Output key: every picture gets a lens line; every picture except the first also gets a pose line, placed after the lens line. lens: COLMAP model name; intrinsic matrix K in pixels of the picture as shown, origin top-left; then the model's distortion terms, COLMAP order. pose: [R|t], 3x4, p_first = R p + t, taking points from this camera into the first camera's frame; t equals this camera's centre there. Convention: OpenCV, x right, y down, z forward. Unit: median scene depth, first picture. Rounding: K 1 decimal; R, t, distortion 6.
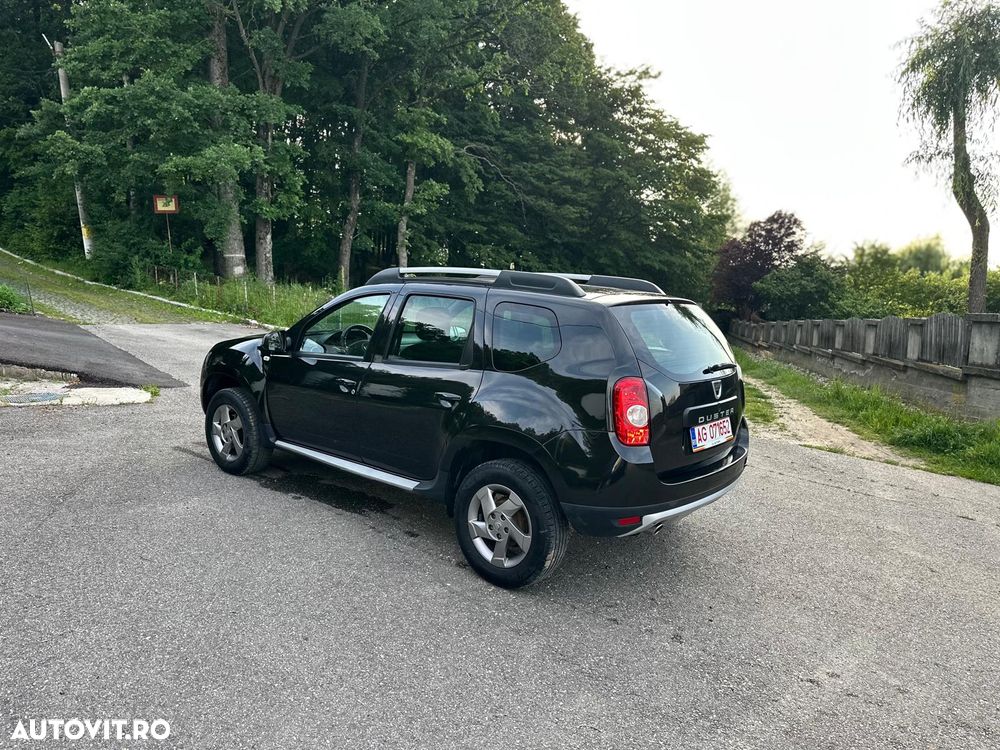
lens RADIAL K [[686.0, 0, 497.3], [0, 686.0, 382.9], [0, 0, 1]] dist [0.071504, -0.099002]
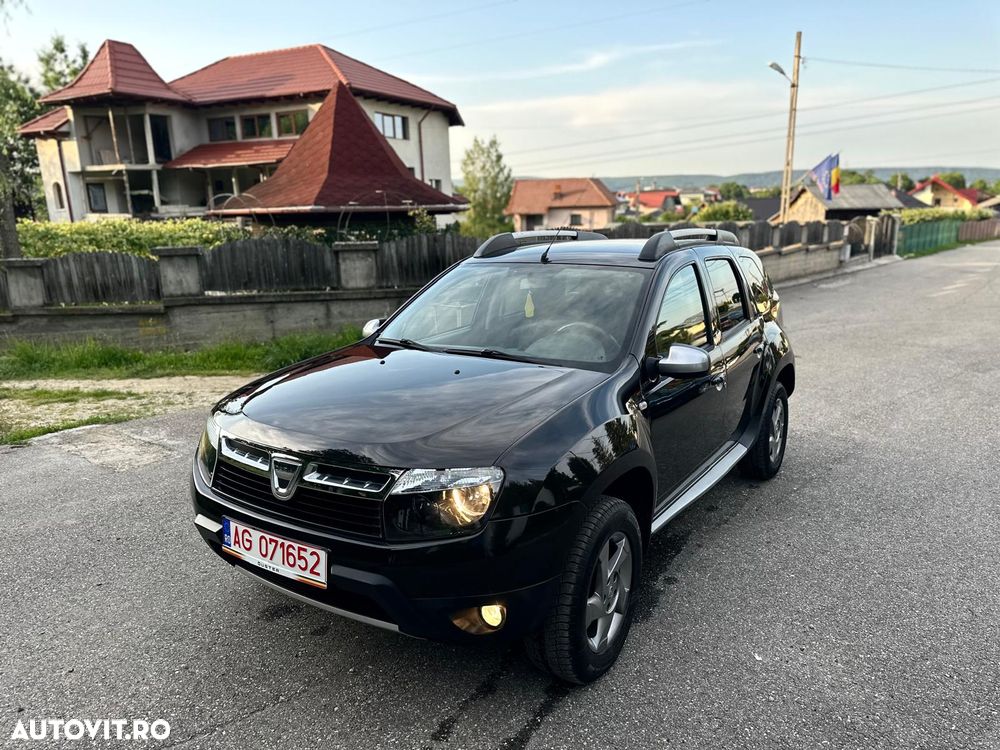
lens RADIAL K [[697.5, 0, 498.0], [0, 697.5, 403.1], [0, 0, 1]] dist [-0.033424, 0.001196]
pose [[-0.090774, -0.277335, 0.956476, -0.174607], [0.135002, 0.948148, 0.287733, -0.044034], [-0.986678, 0.155245, -0.048626, 0.230900]]
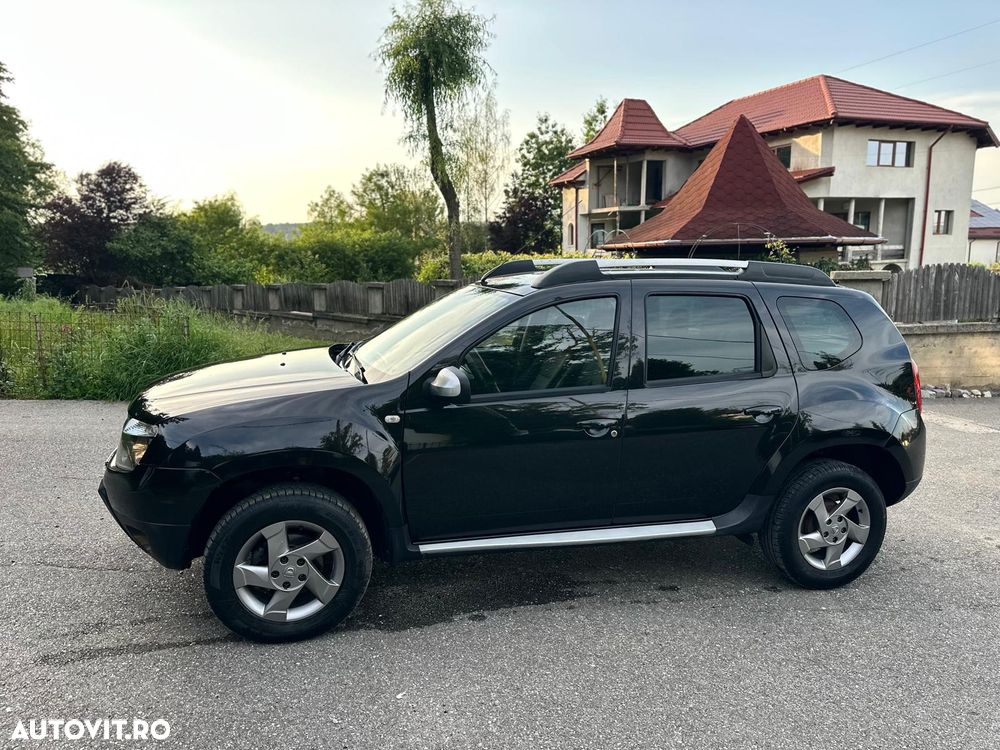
lens RADIAL K [[690.0, 0, 500.3], [0, 690.0, 377.4], [0, 0, 1]] dist [0.082580, -0.119465]
pose [[0.579056, -0.161026, 0.799228, -0.149361], [0.120323, 0.986445, 0.111570, -0.024709], [-0.806360, 0.031560, 0.590582, 0.115990]]
